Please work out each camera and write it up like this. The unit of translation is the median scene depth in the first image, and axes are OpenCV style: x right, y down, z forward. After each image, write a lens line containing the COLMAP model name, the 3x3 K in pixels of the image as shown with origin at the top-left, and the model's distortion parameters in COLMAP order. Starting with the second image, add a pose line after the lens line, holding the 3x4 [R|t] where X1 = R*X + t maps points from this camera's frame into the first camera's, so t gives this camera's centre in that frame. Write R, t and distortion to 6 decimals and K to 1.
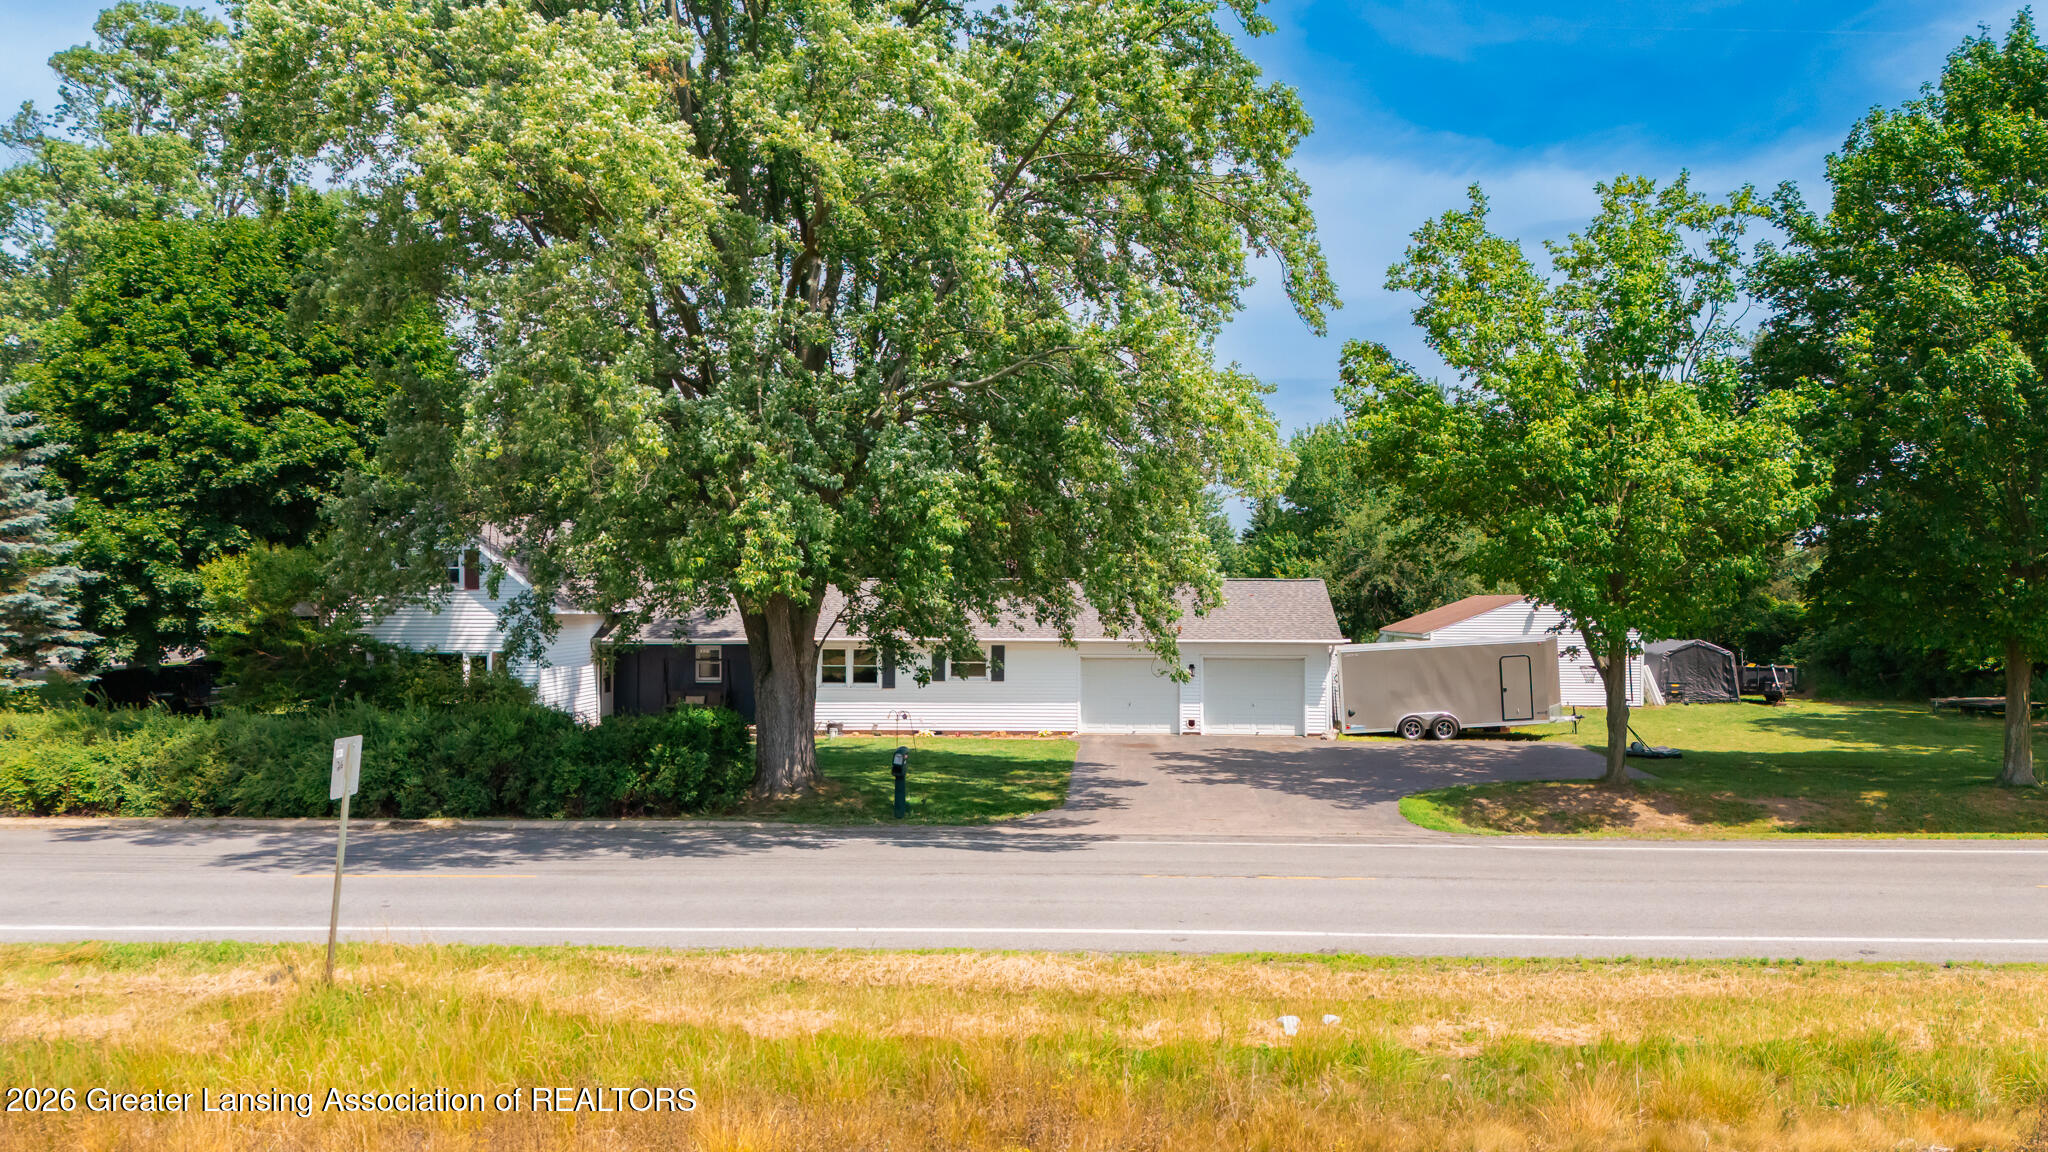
lens RADIAL K [[1450.2, 0, 1024.3], [0, 1450.2, 580.0], [0, 0, 1]] dist [-0.004374, -0.001511]
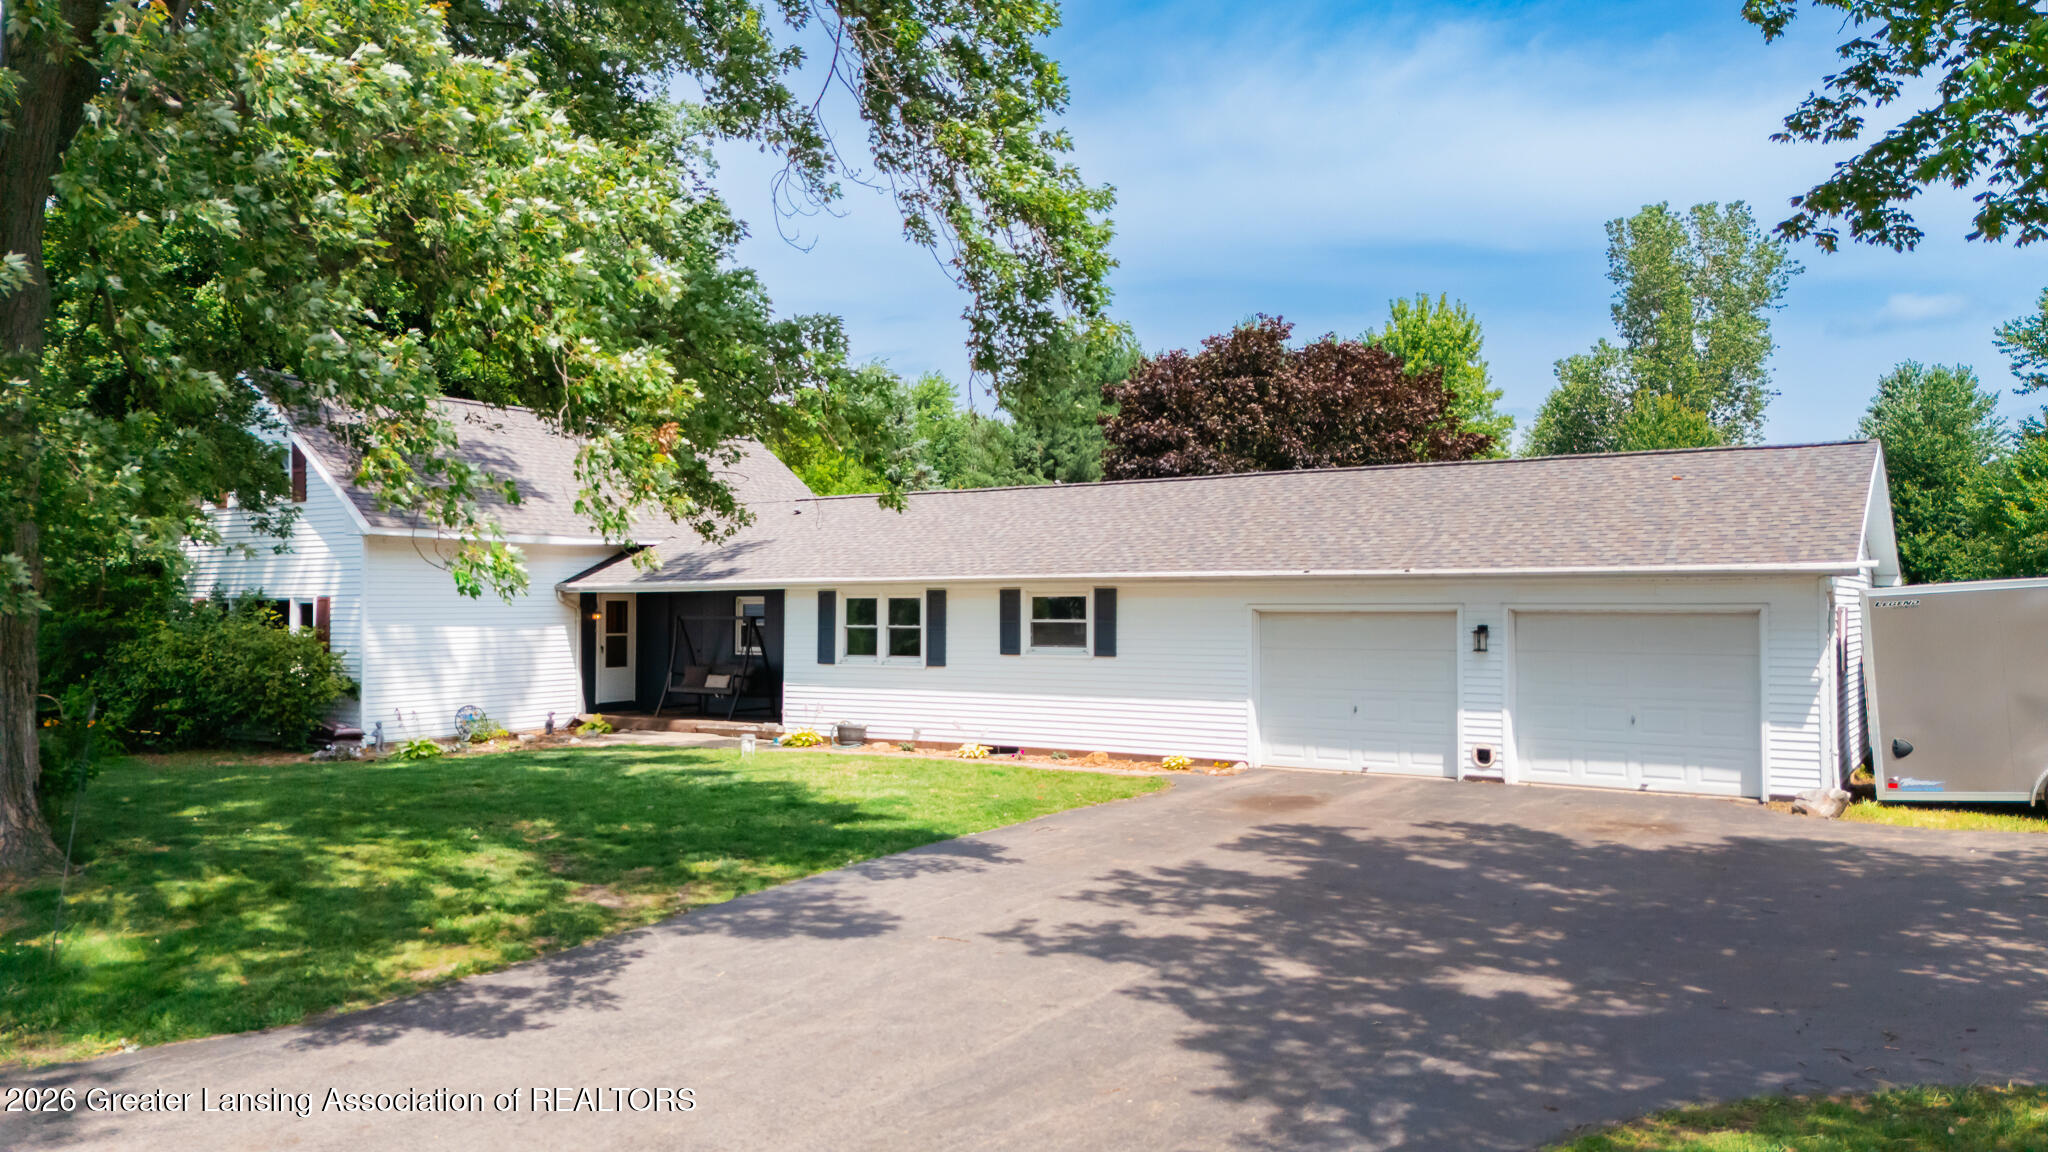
lens RADIAL K [[1450.2, 0, 1024.1], [0, 1450.2, 571.3], [0, 0, 1]] dist [-0.004374, -0.001511]
pose [[0.854267, -0.015931, -0.519590, 0.228397], [0.018635, 0.999826, -0.000018, 0.038674], [0.519500, -0.009667, 0.854416, 0.538637]]
